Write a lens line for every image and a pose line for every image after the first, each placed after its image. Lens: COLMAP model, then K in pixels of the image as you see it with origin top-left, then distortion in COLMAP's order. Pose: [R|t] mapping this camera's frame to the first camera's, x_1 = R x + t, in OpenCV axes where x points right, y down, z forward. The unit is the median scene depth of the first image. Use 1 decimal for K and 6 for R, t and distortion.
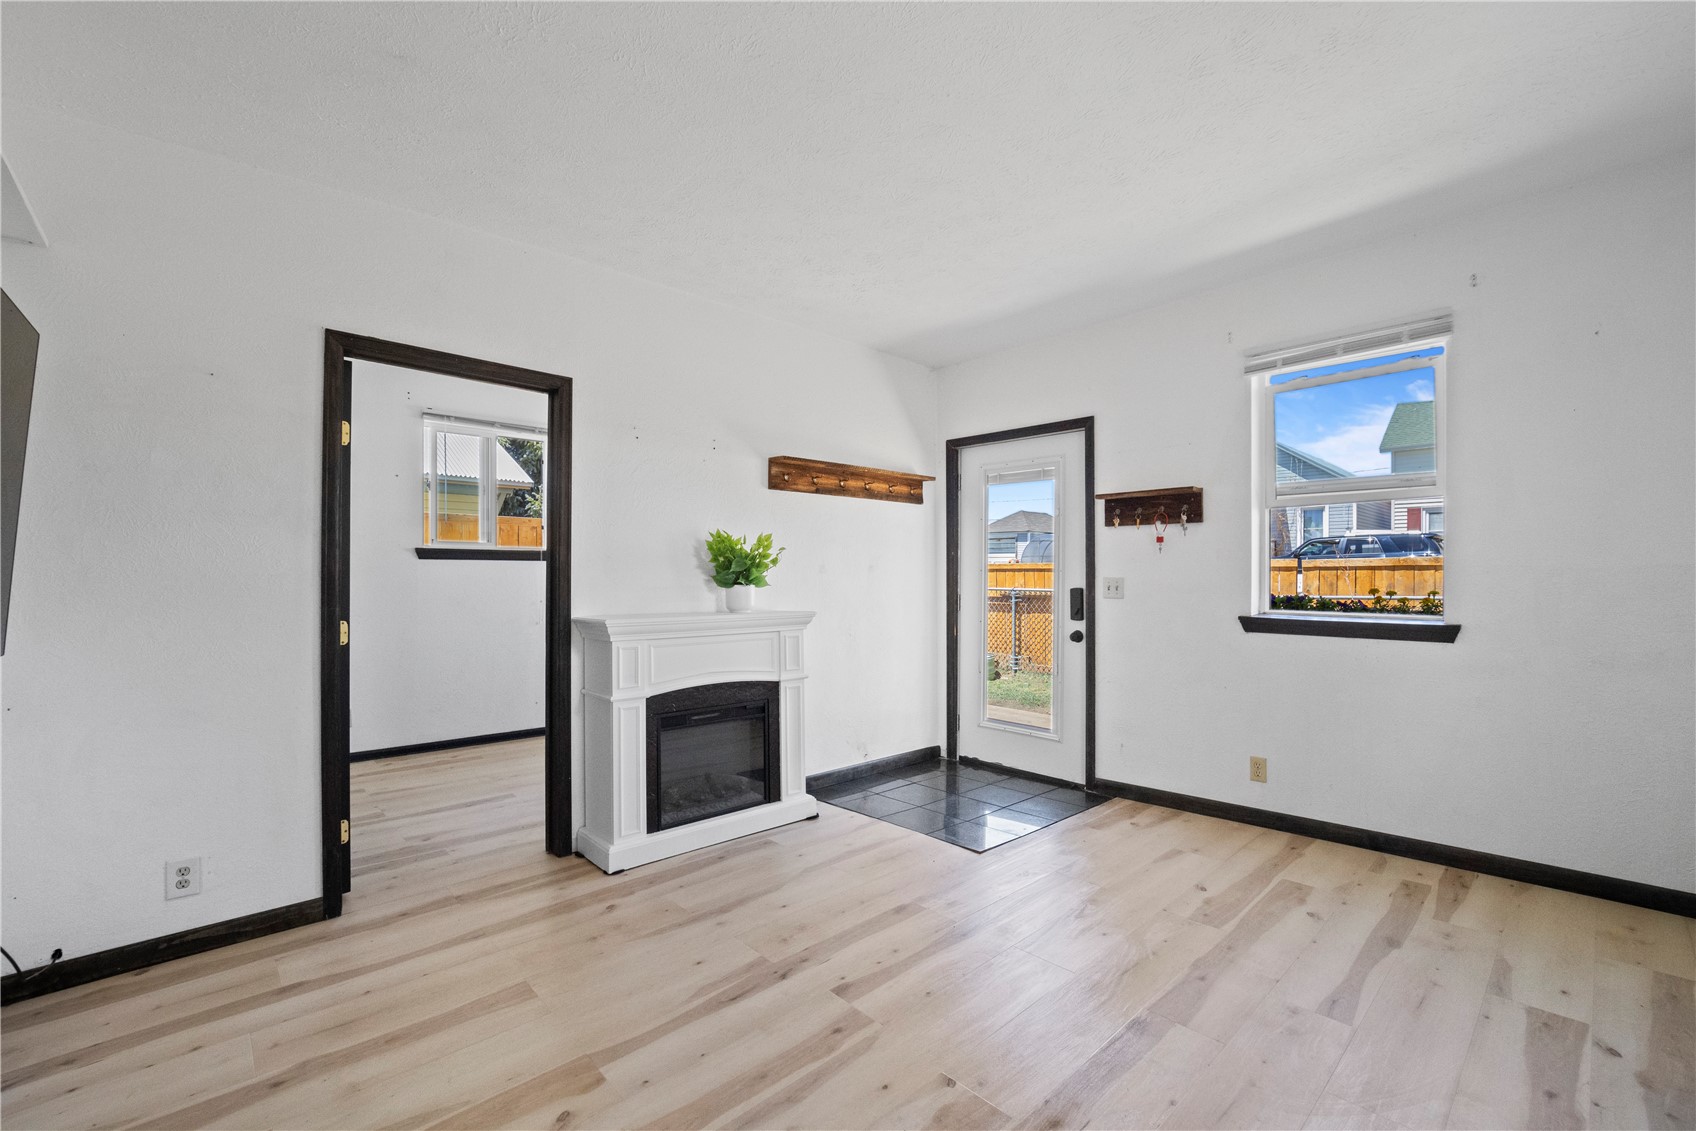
lens RADIAL K [[692.1, 0, 847.7], [0, 692.1, 580.3], [0, 0, 1]] dist [-0.018005, -0.000634]
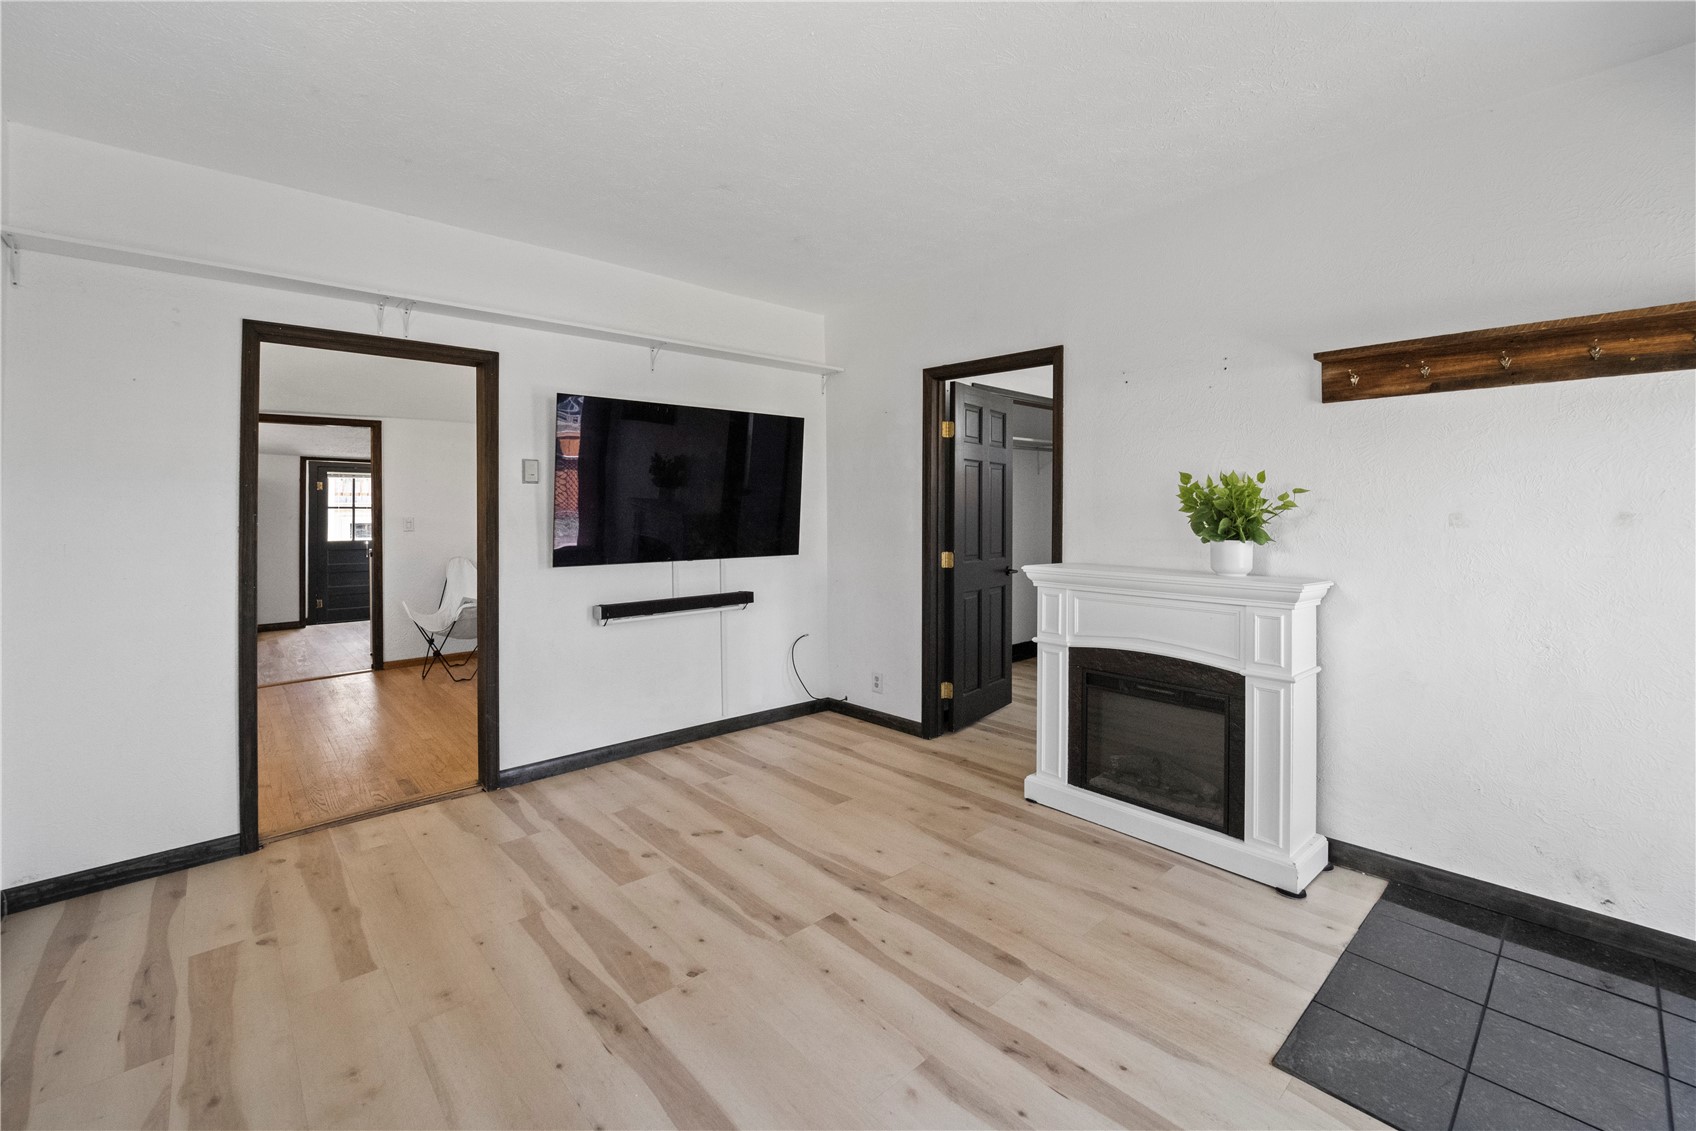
lens RADIAL K [[692.1, 0, 865.7], [0, 692.1, 513.4], [0, 0, 1]] dist [-0.018005, -0.000634]
pose [[0.033333, -0.002617, -0.999441, 0.742554], [-0.014140, 0.999895, -0.003090, -0.018486], [0.999344, 0.014235, 0.033292, 0.707064]]
